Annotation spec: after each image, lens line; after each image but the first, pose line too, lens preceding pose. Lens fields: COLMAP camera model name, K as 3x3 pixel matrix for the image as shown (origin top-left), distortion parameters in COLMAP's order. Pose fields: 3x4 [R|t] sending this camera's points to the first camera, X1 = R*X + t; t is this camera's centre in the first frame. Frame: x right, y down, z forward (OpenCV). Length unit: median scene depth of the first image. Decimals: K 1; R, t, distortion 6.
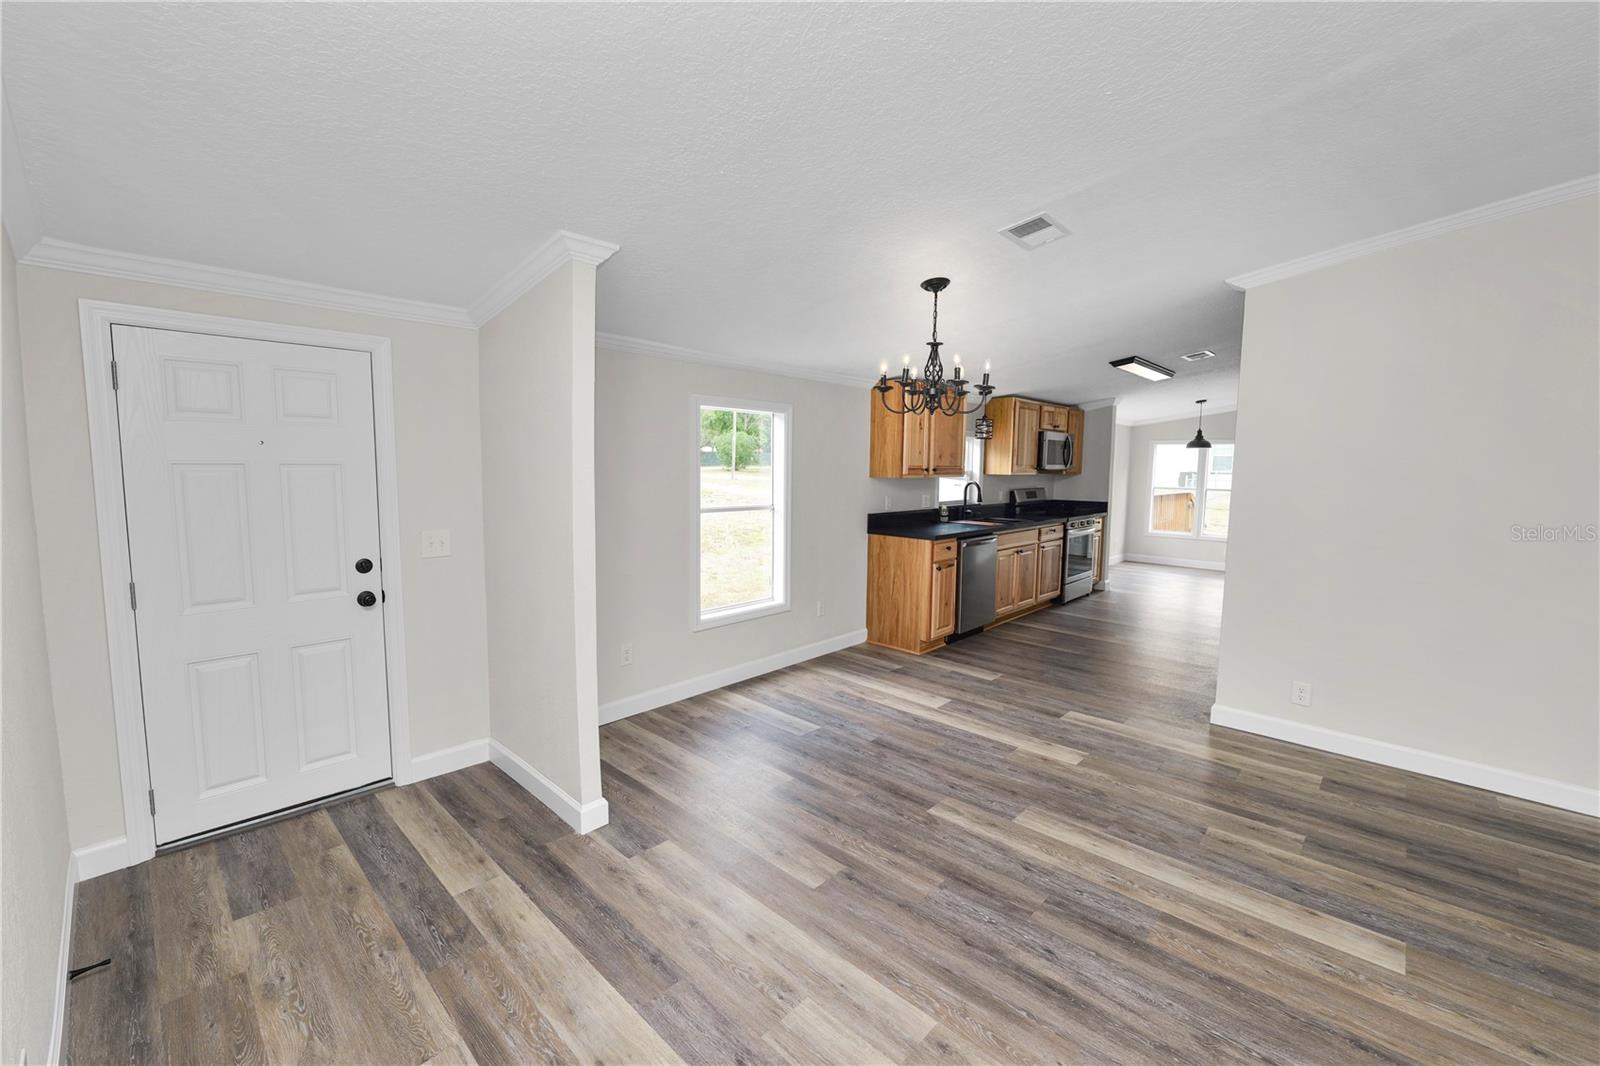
lens RADIAL K [[649.0, 0, 800.0], [0, 649.0, 526.8], [0, 0, 1]] dist [-0.012244, 0.000708]
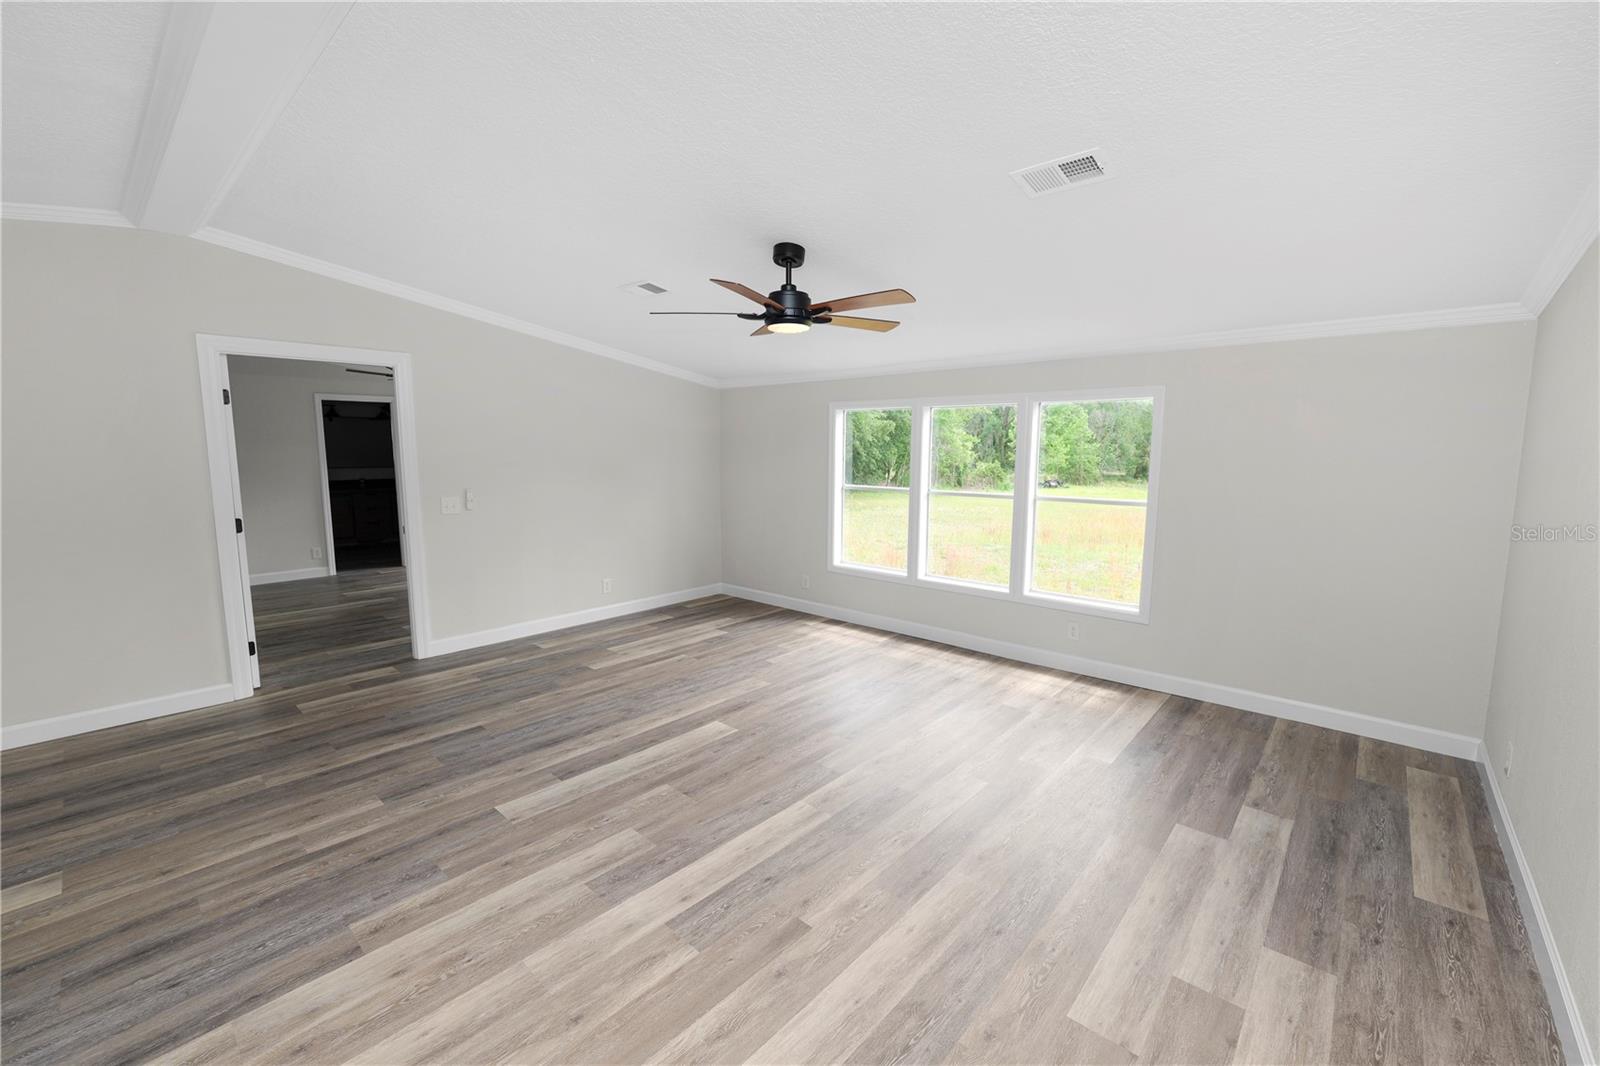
lens RADIAL K [[655.7, 0, 804.0], [0, 655.7, 519.8], [0, 0, 1]] dist [-0.011128, 0.000014]
pose [[-0.029771, -0.123019, 0.991958, -0.095371], [0.094591, 0.987597, 0.125317, 0.009942], [-0.995071, 0.097561, -0.017765, -0.223144]]
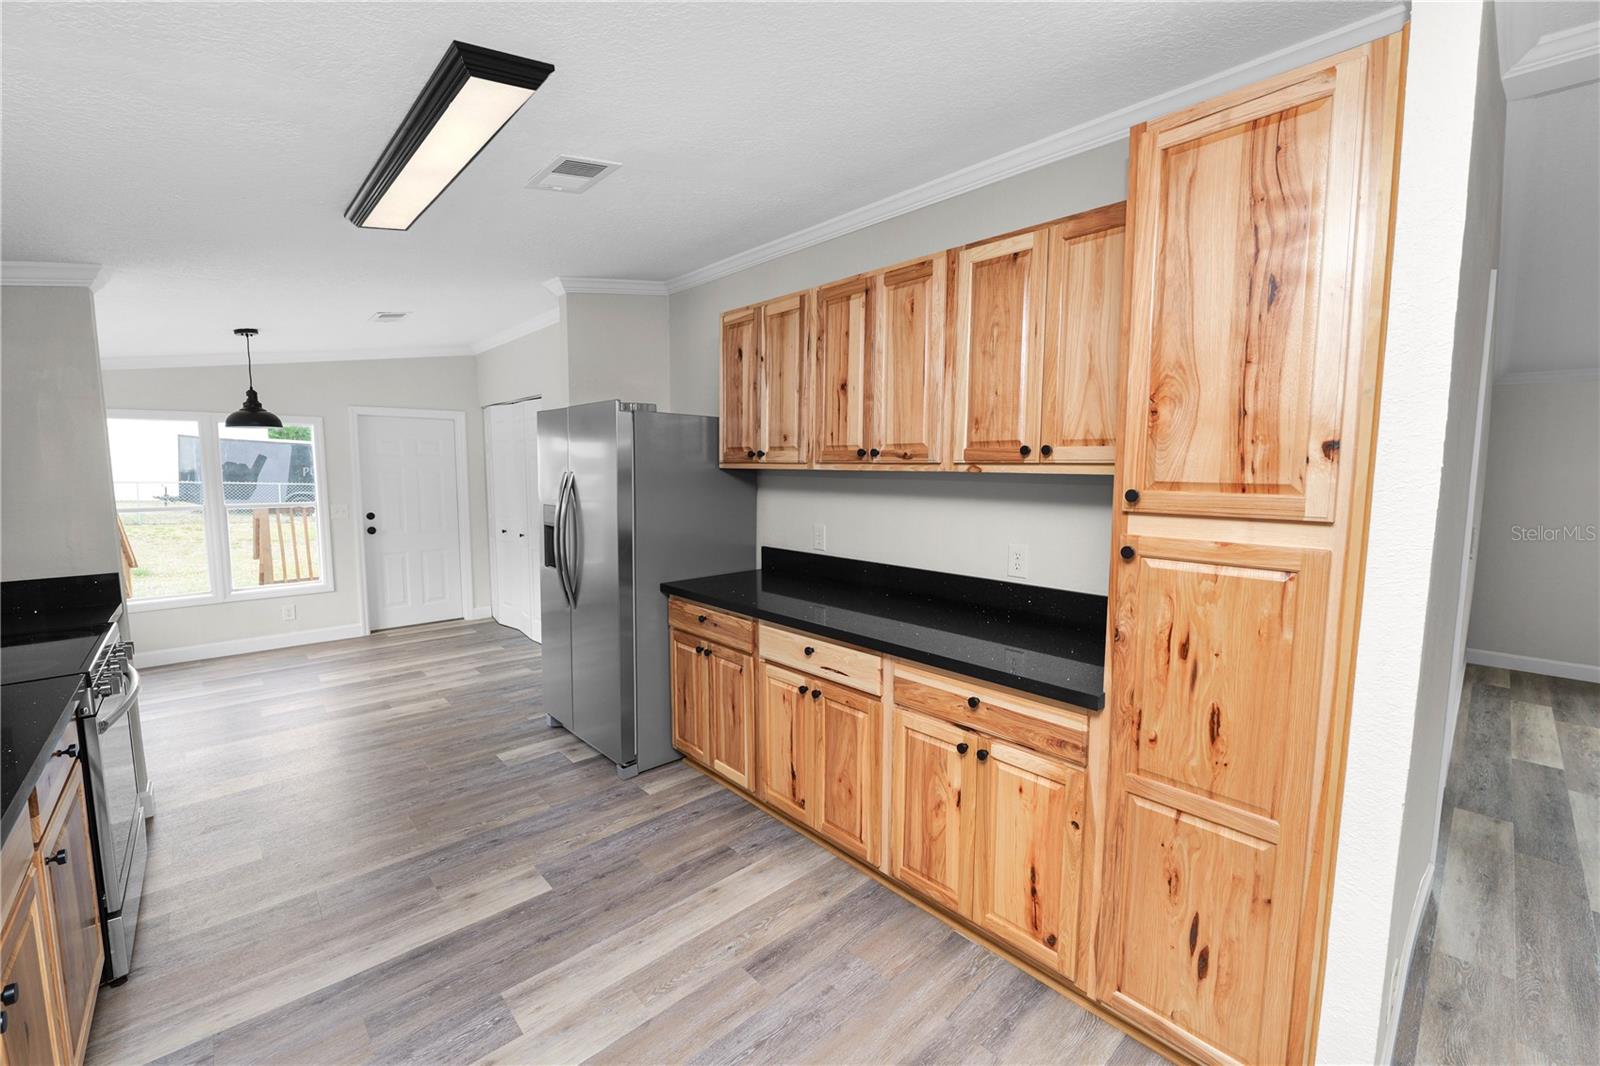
lens RADIAL K [[651.9, 0, 794.9], [0, 651.9, 527.1], [0, 0, 1]] dist [-0.010835, 0.000063]
pose [[0.067069, -0.109844, 0.991683, 0.389887], [0.098517, 0.989794, 0.102972, -0.150234], [-0.992873, 0.090791, 0.077206, 1.476484]]
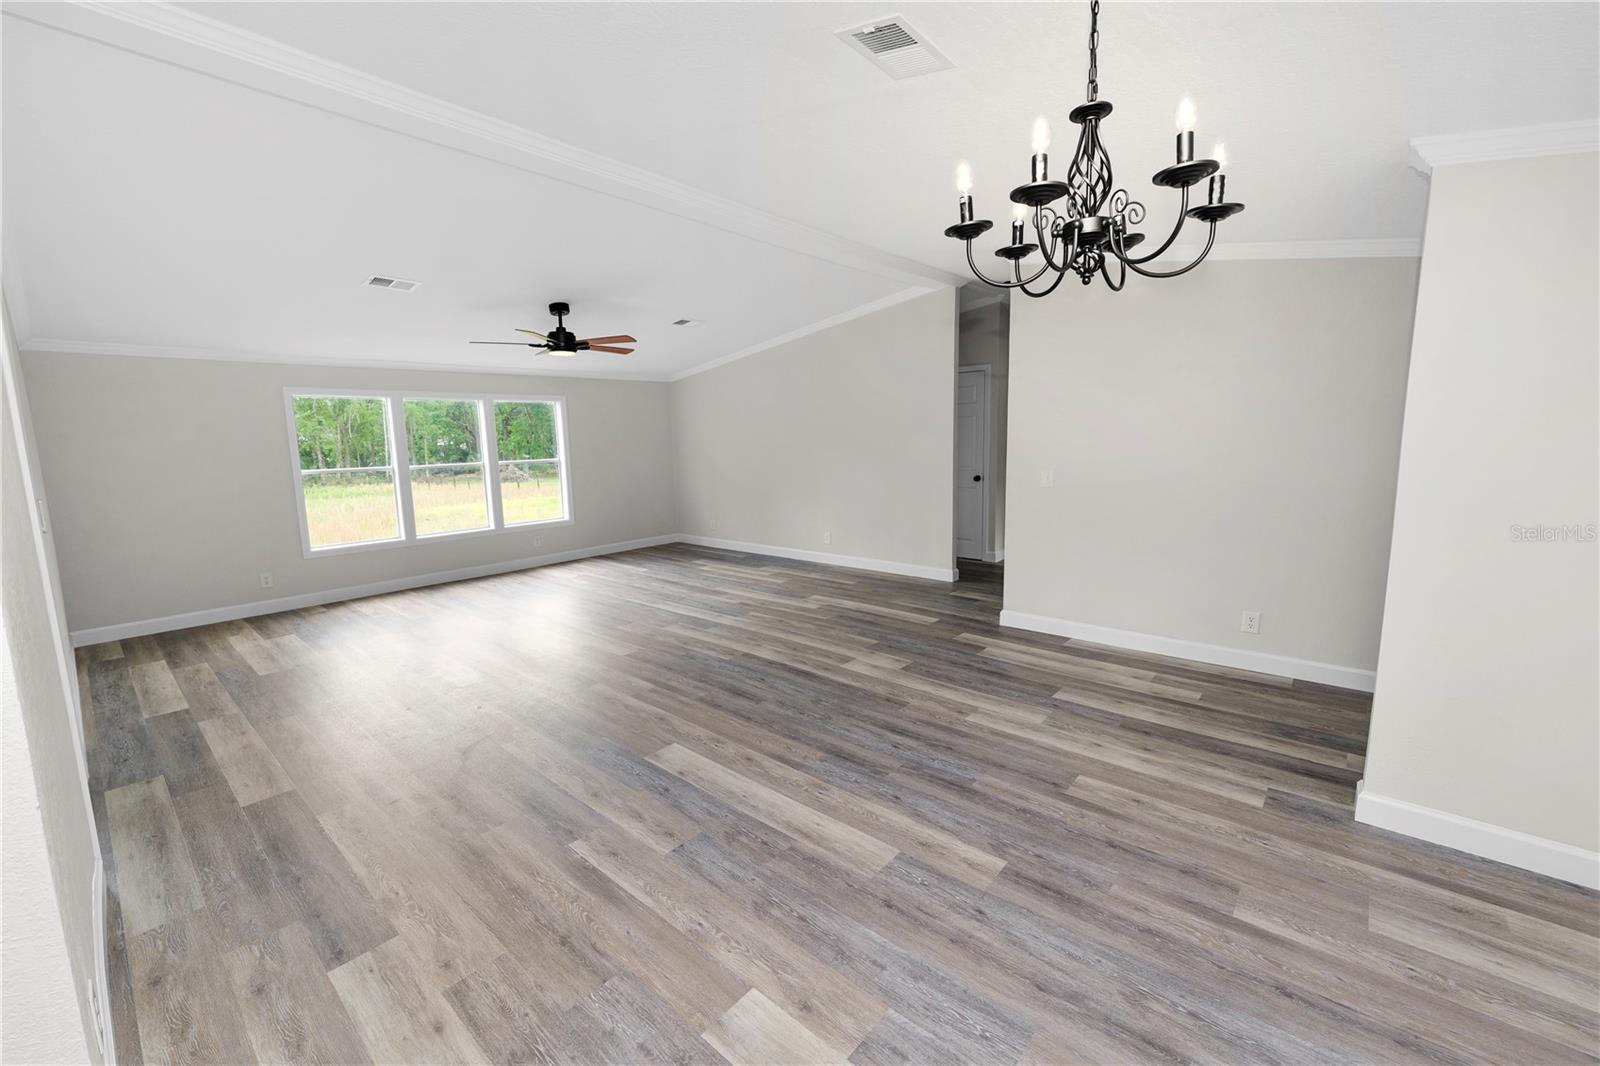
lens RADIAL K [[651.9, 0, 798.6], [0, 651.9, 528.9], [0, 0, 1]] dist [-0.011662, 0.000653]
pose [[-0.998925, 0.013573, -0.044332, 0.417164], [0.002495, 0.970543, 0.240915, -0.118518], [0.046296, 0.240545, -0.969533, 1.448177]]
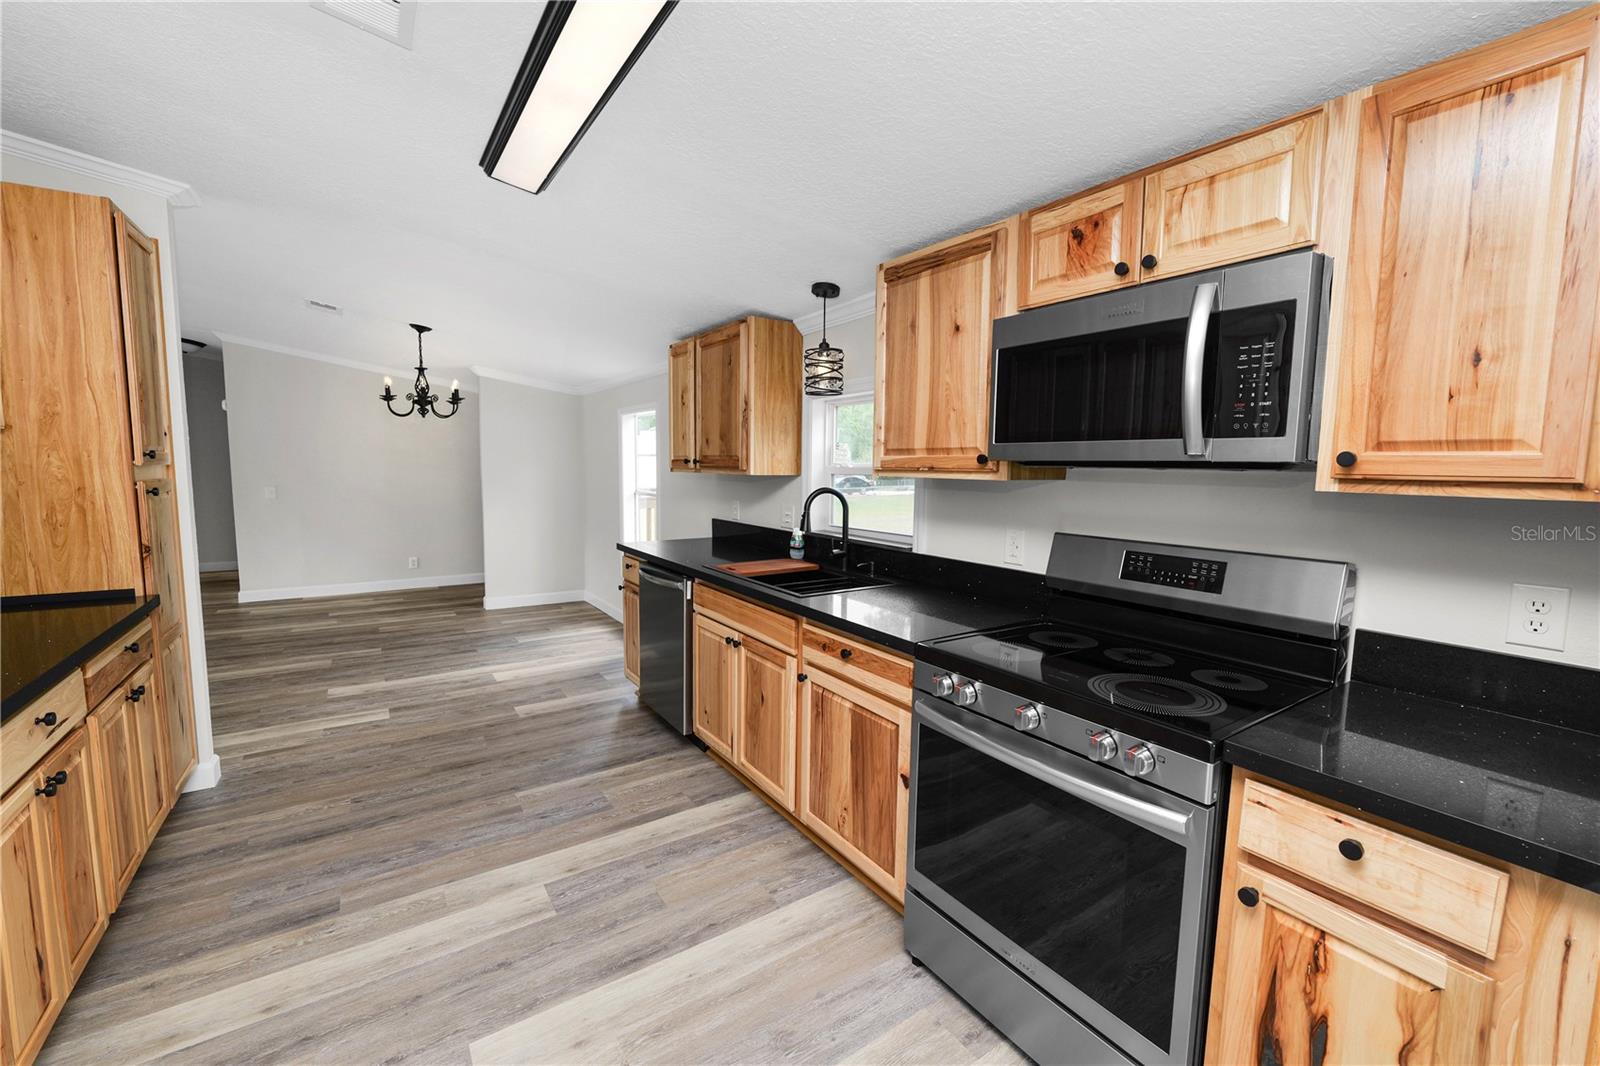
lens RADIAL K [[655.9, 0, 800.0], [0, 655.9, 533.0], [0, 0, 1]] dist [-0.013672, 0.000041]
pose [[-0.217012, 0.089866, -0.972024, 1.450060], [-0.111538, 0.986949, 0.116148, -0.179421], [0.969776, 0.133623, -0.204156, 2.140787]]
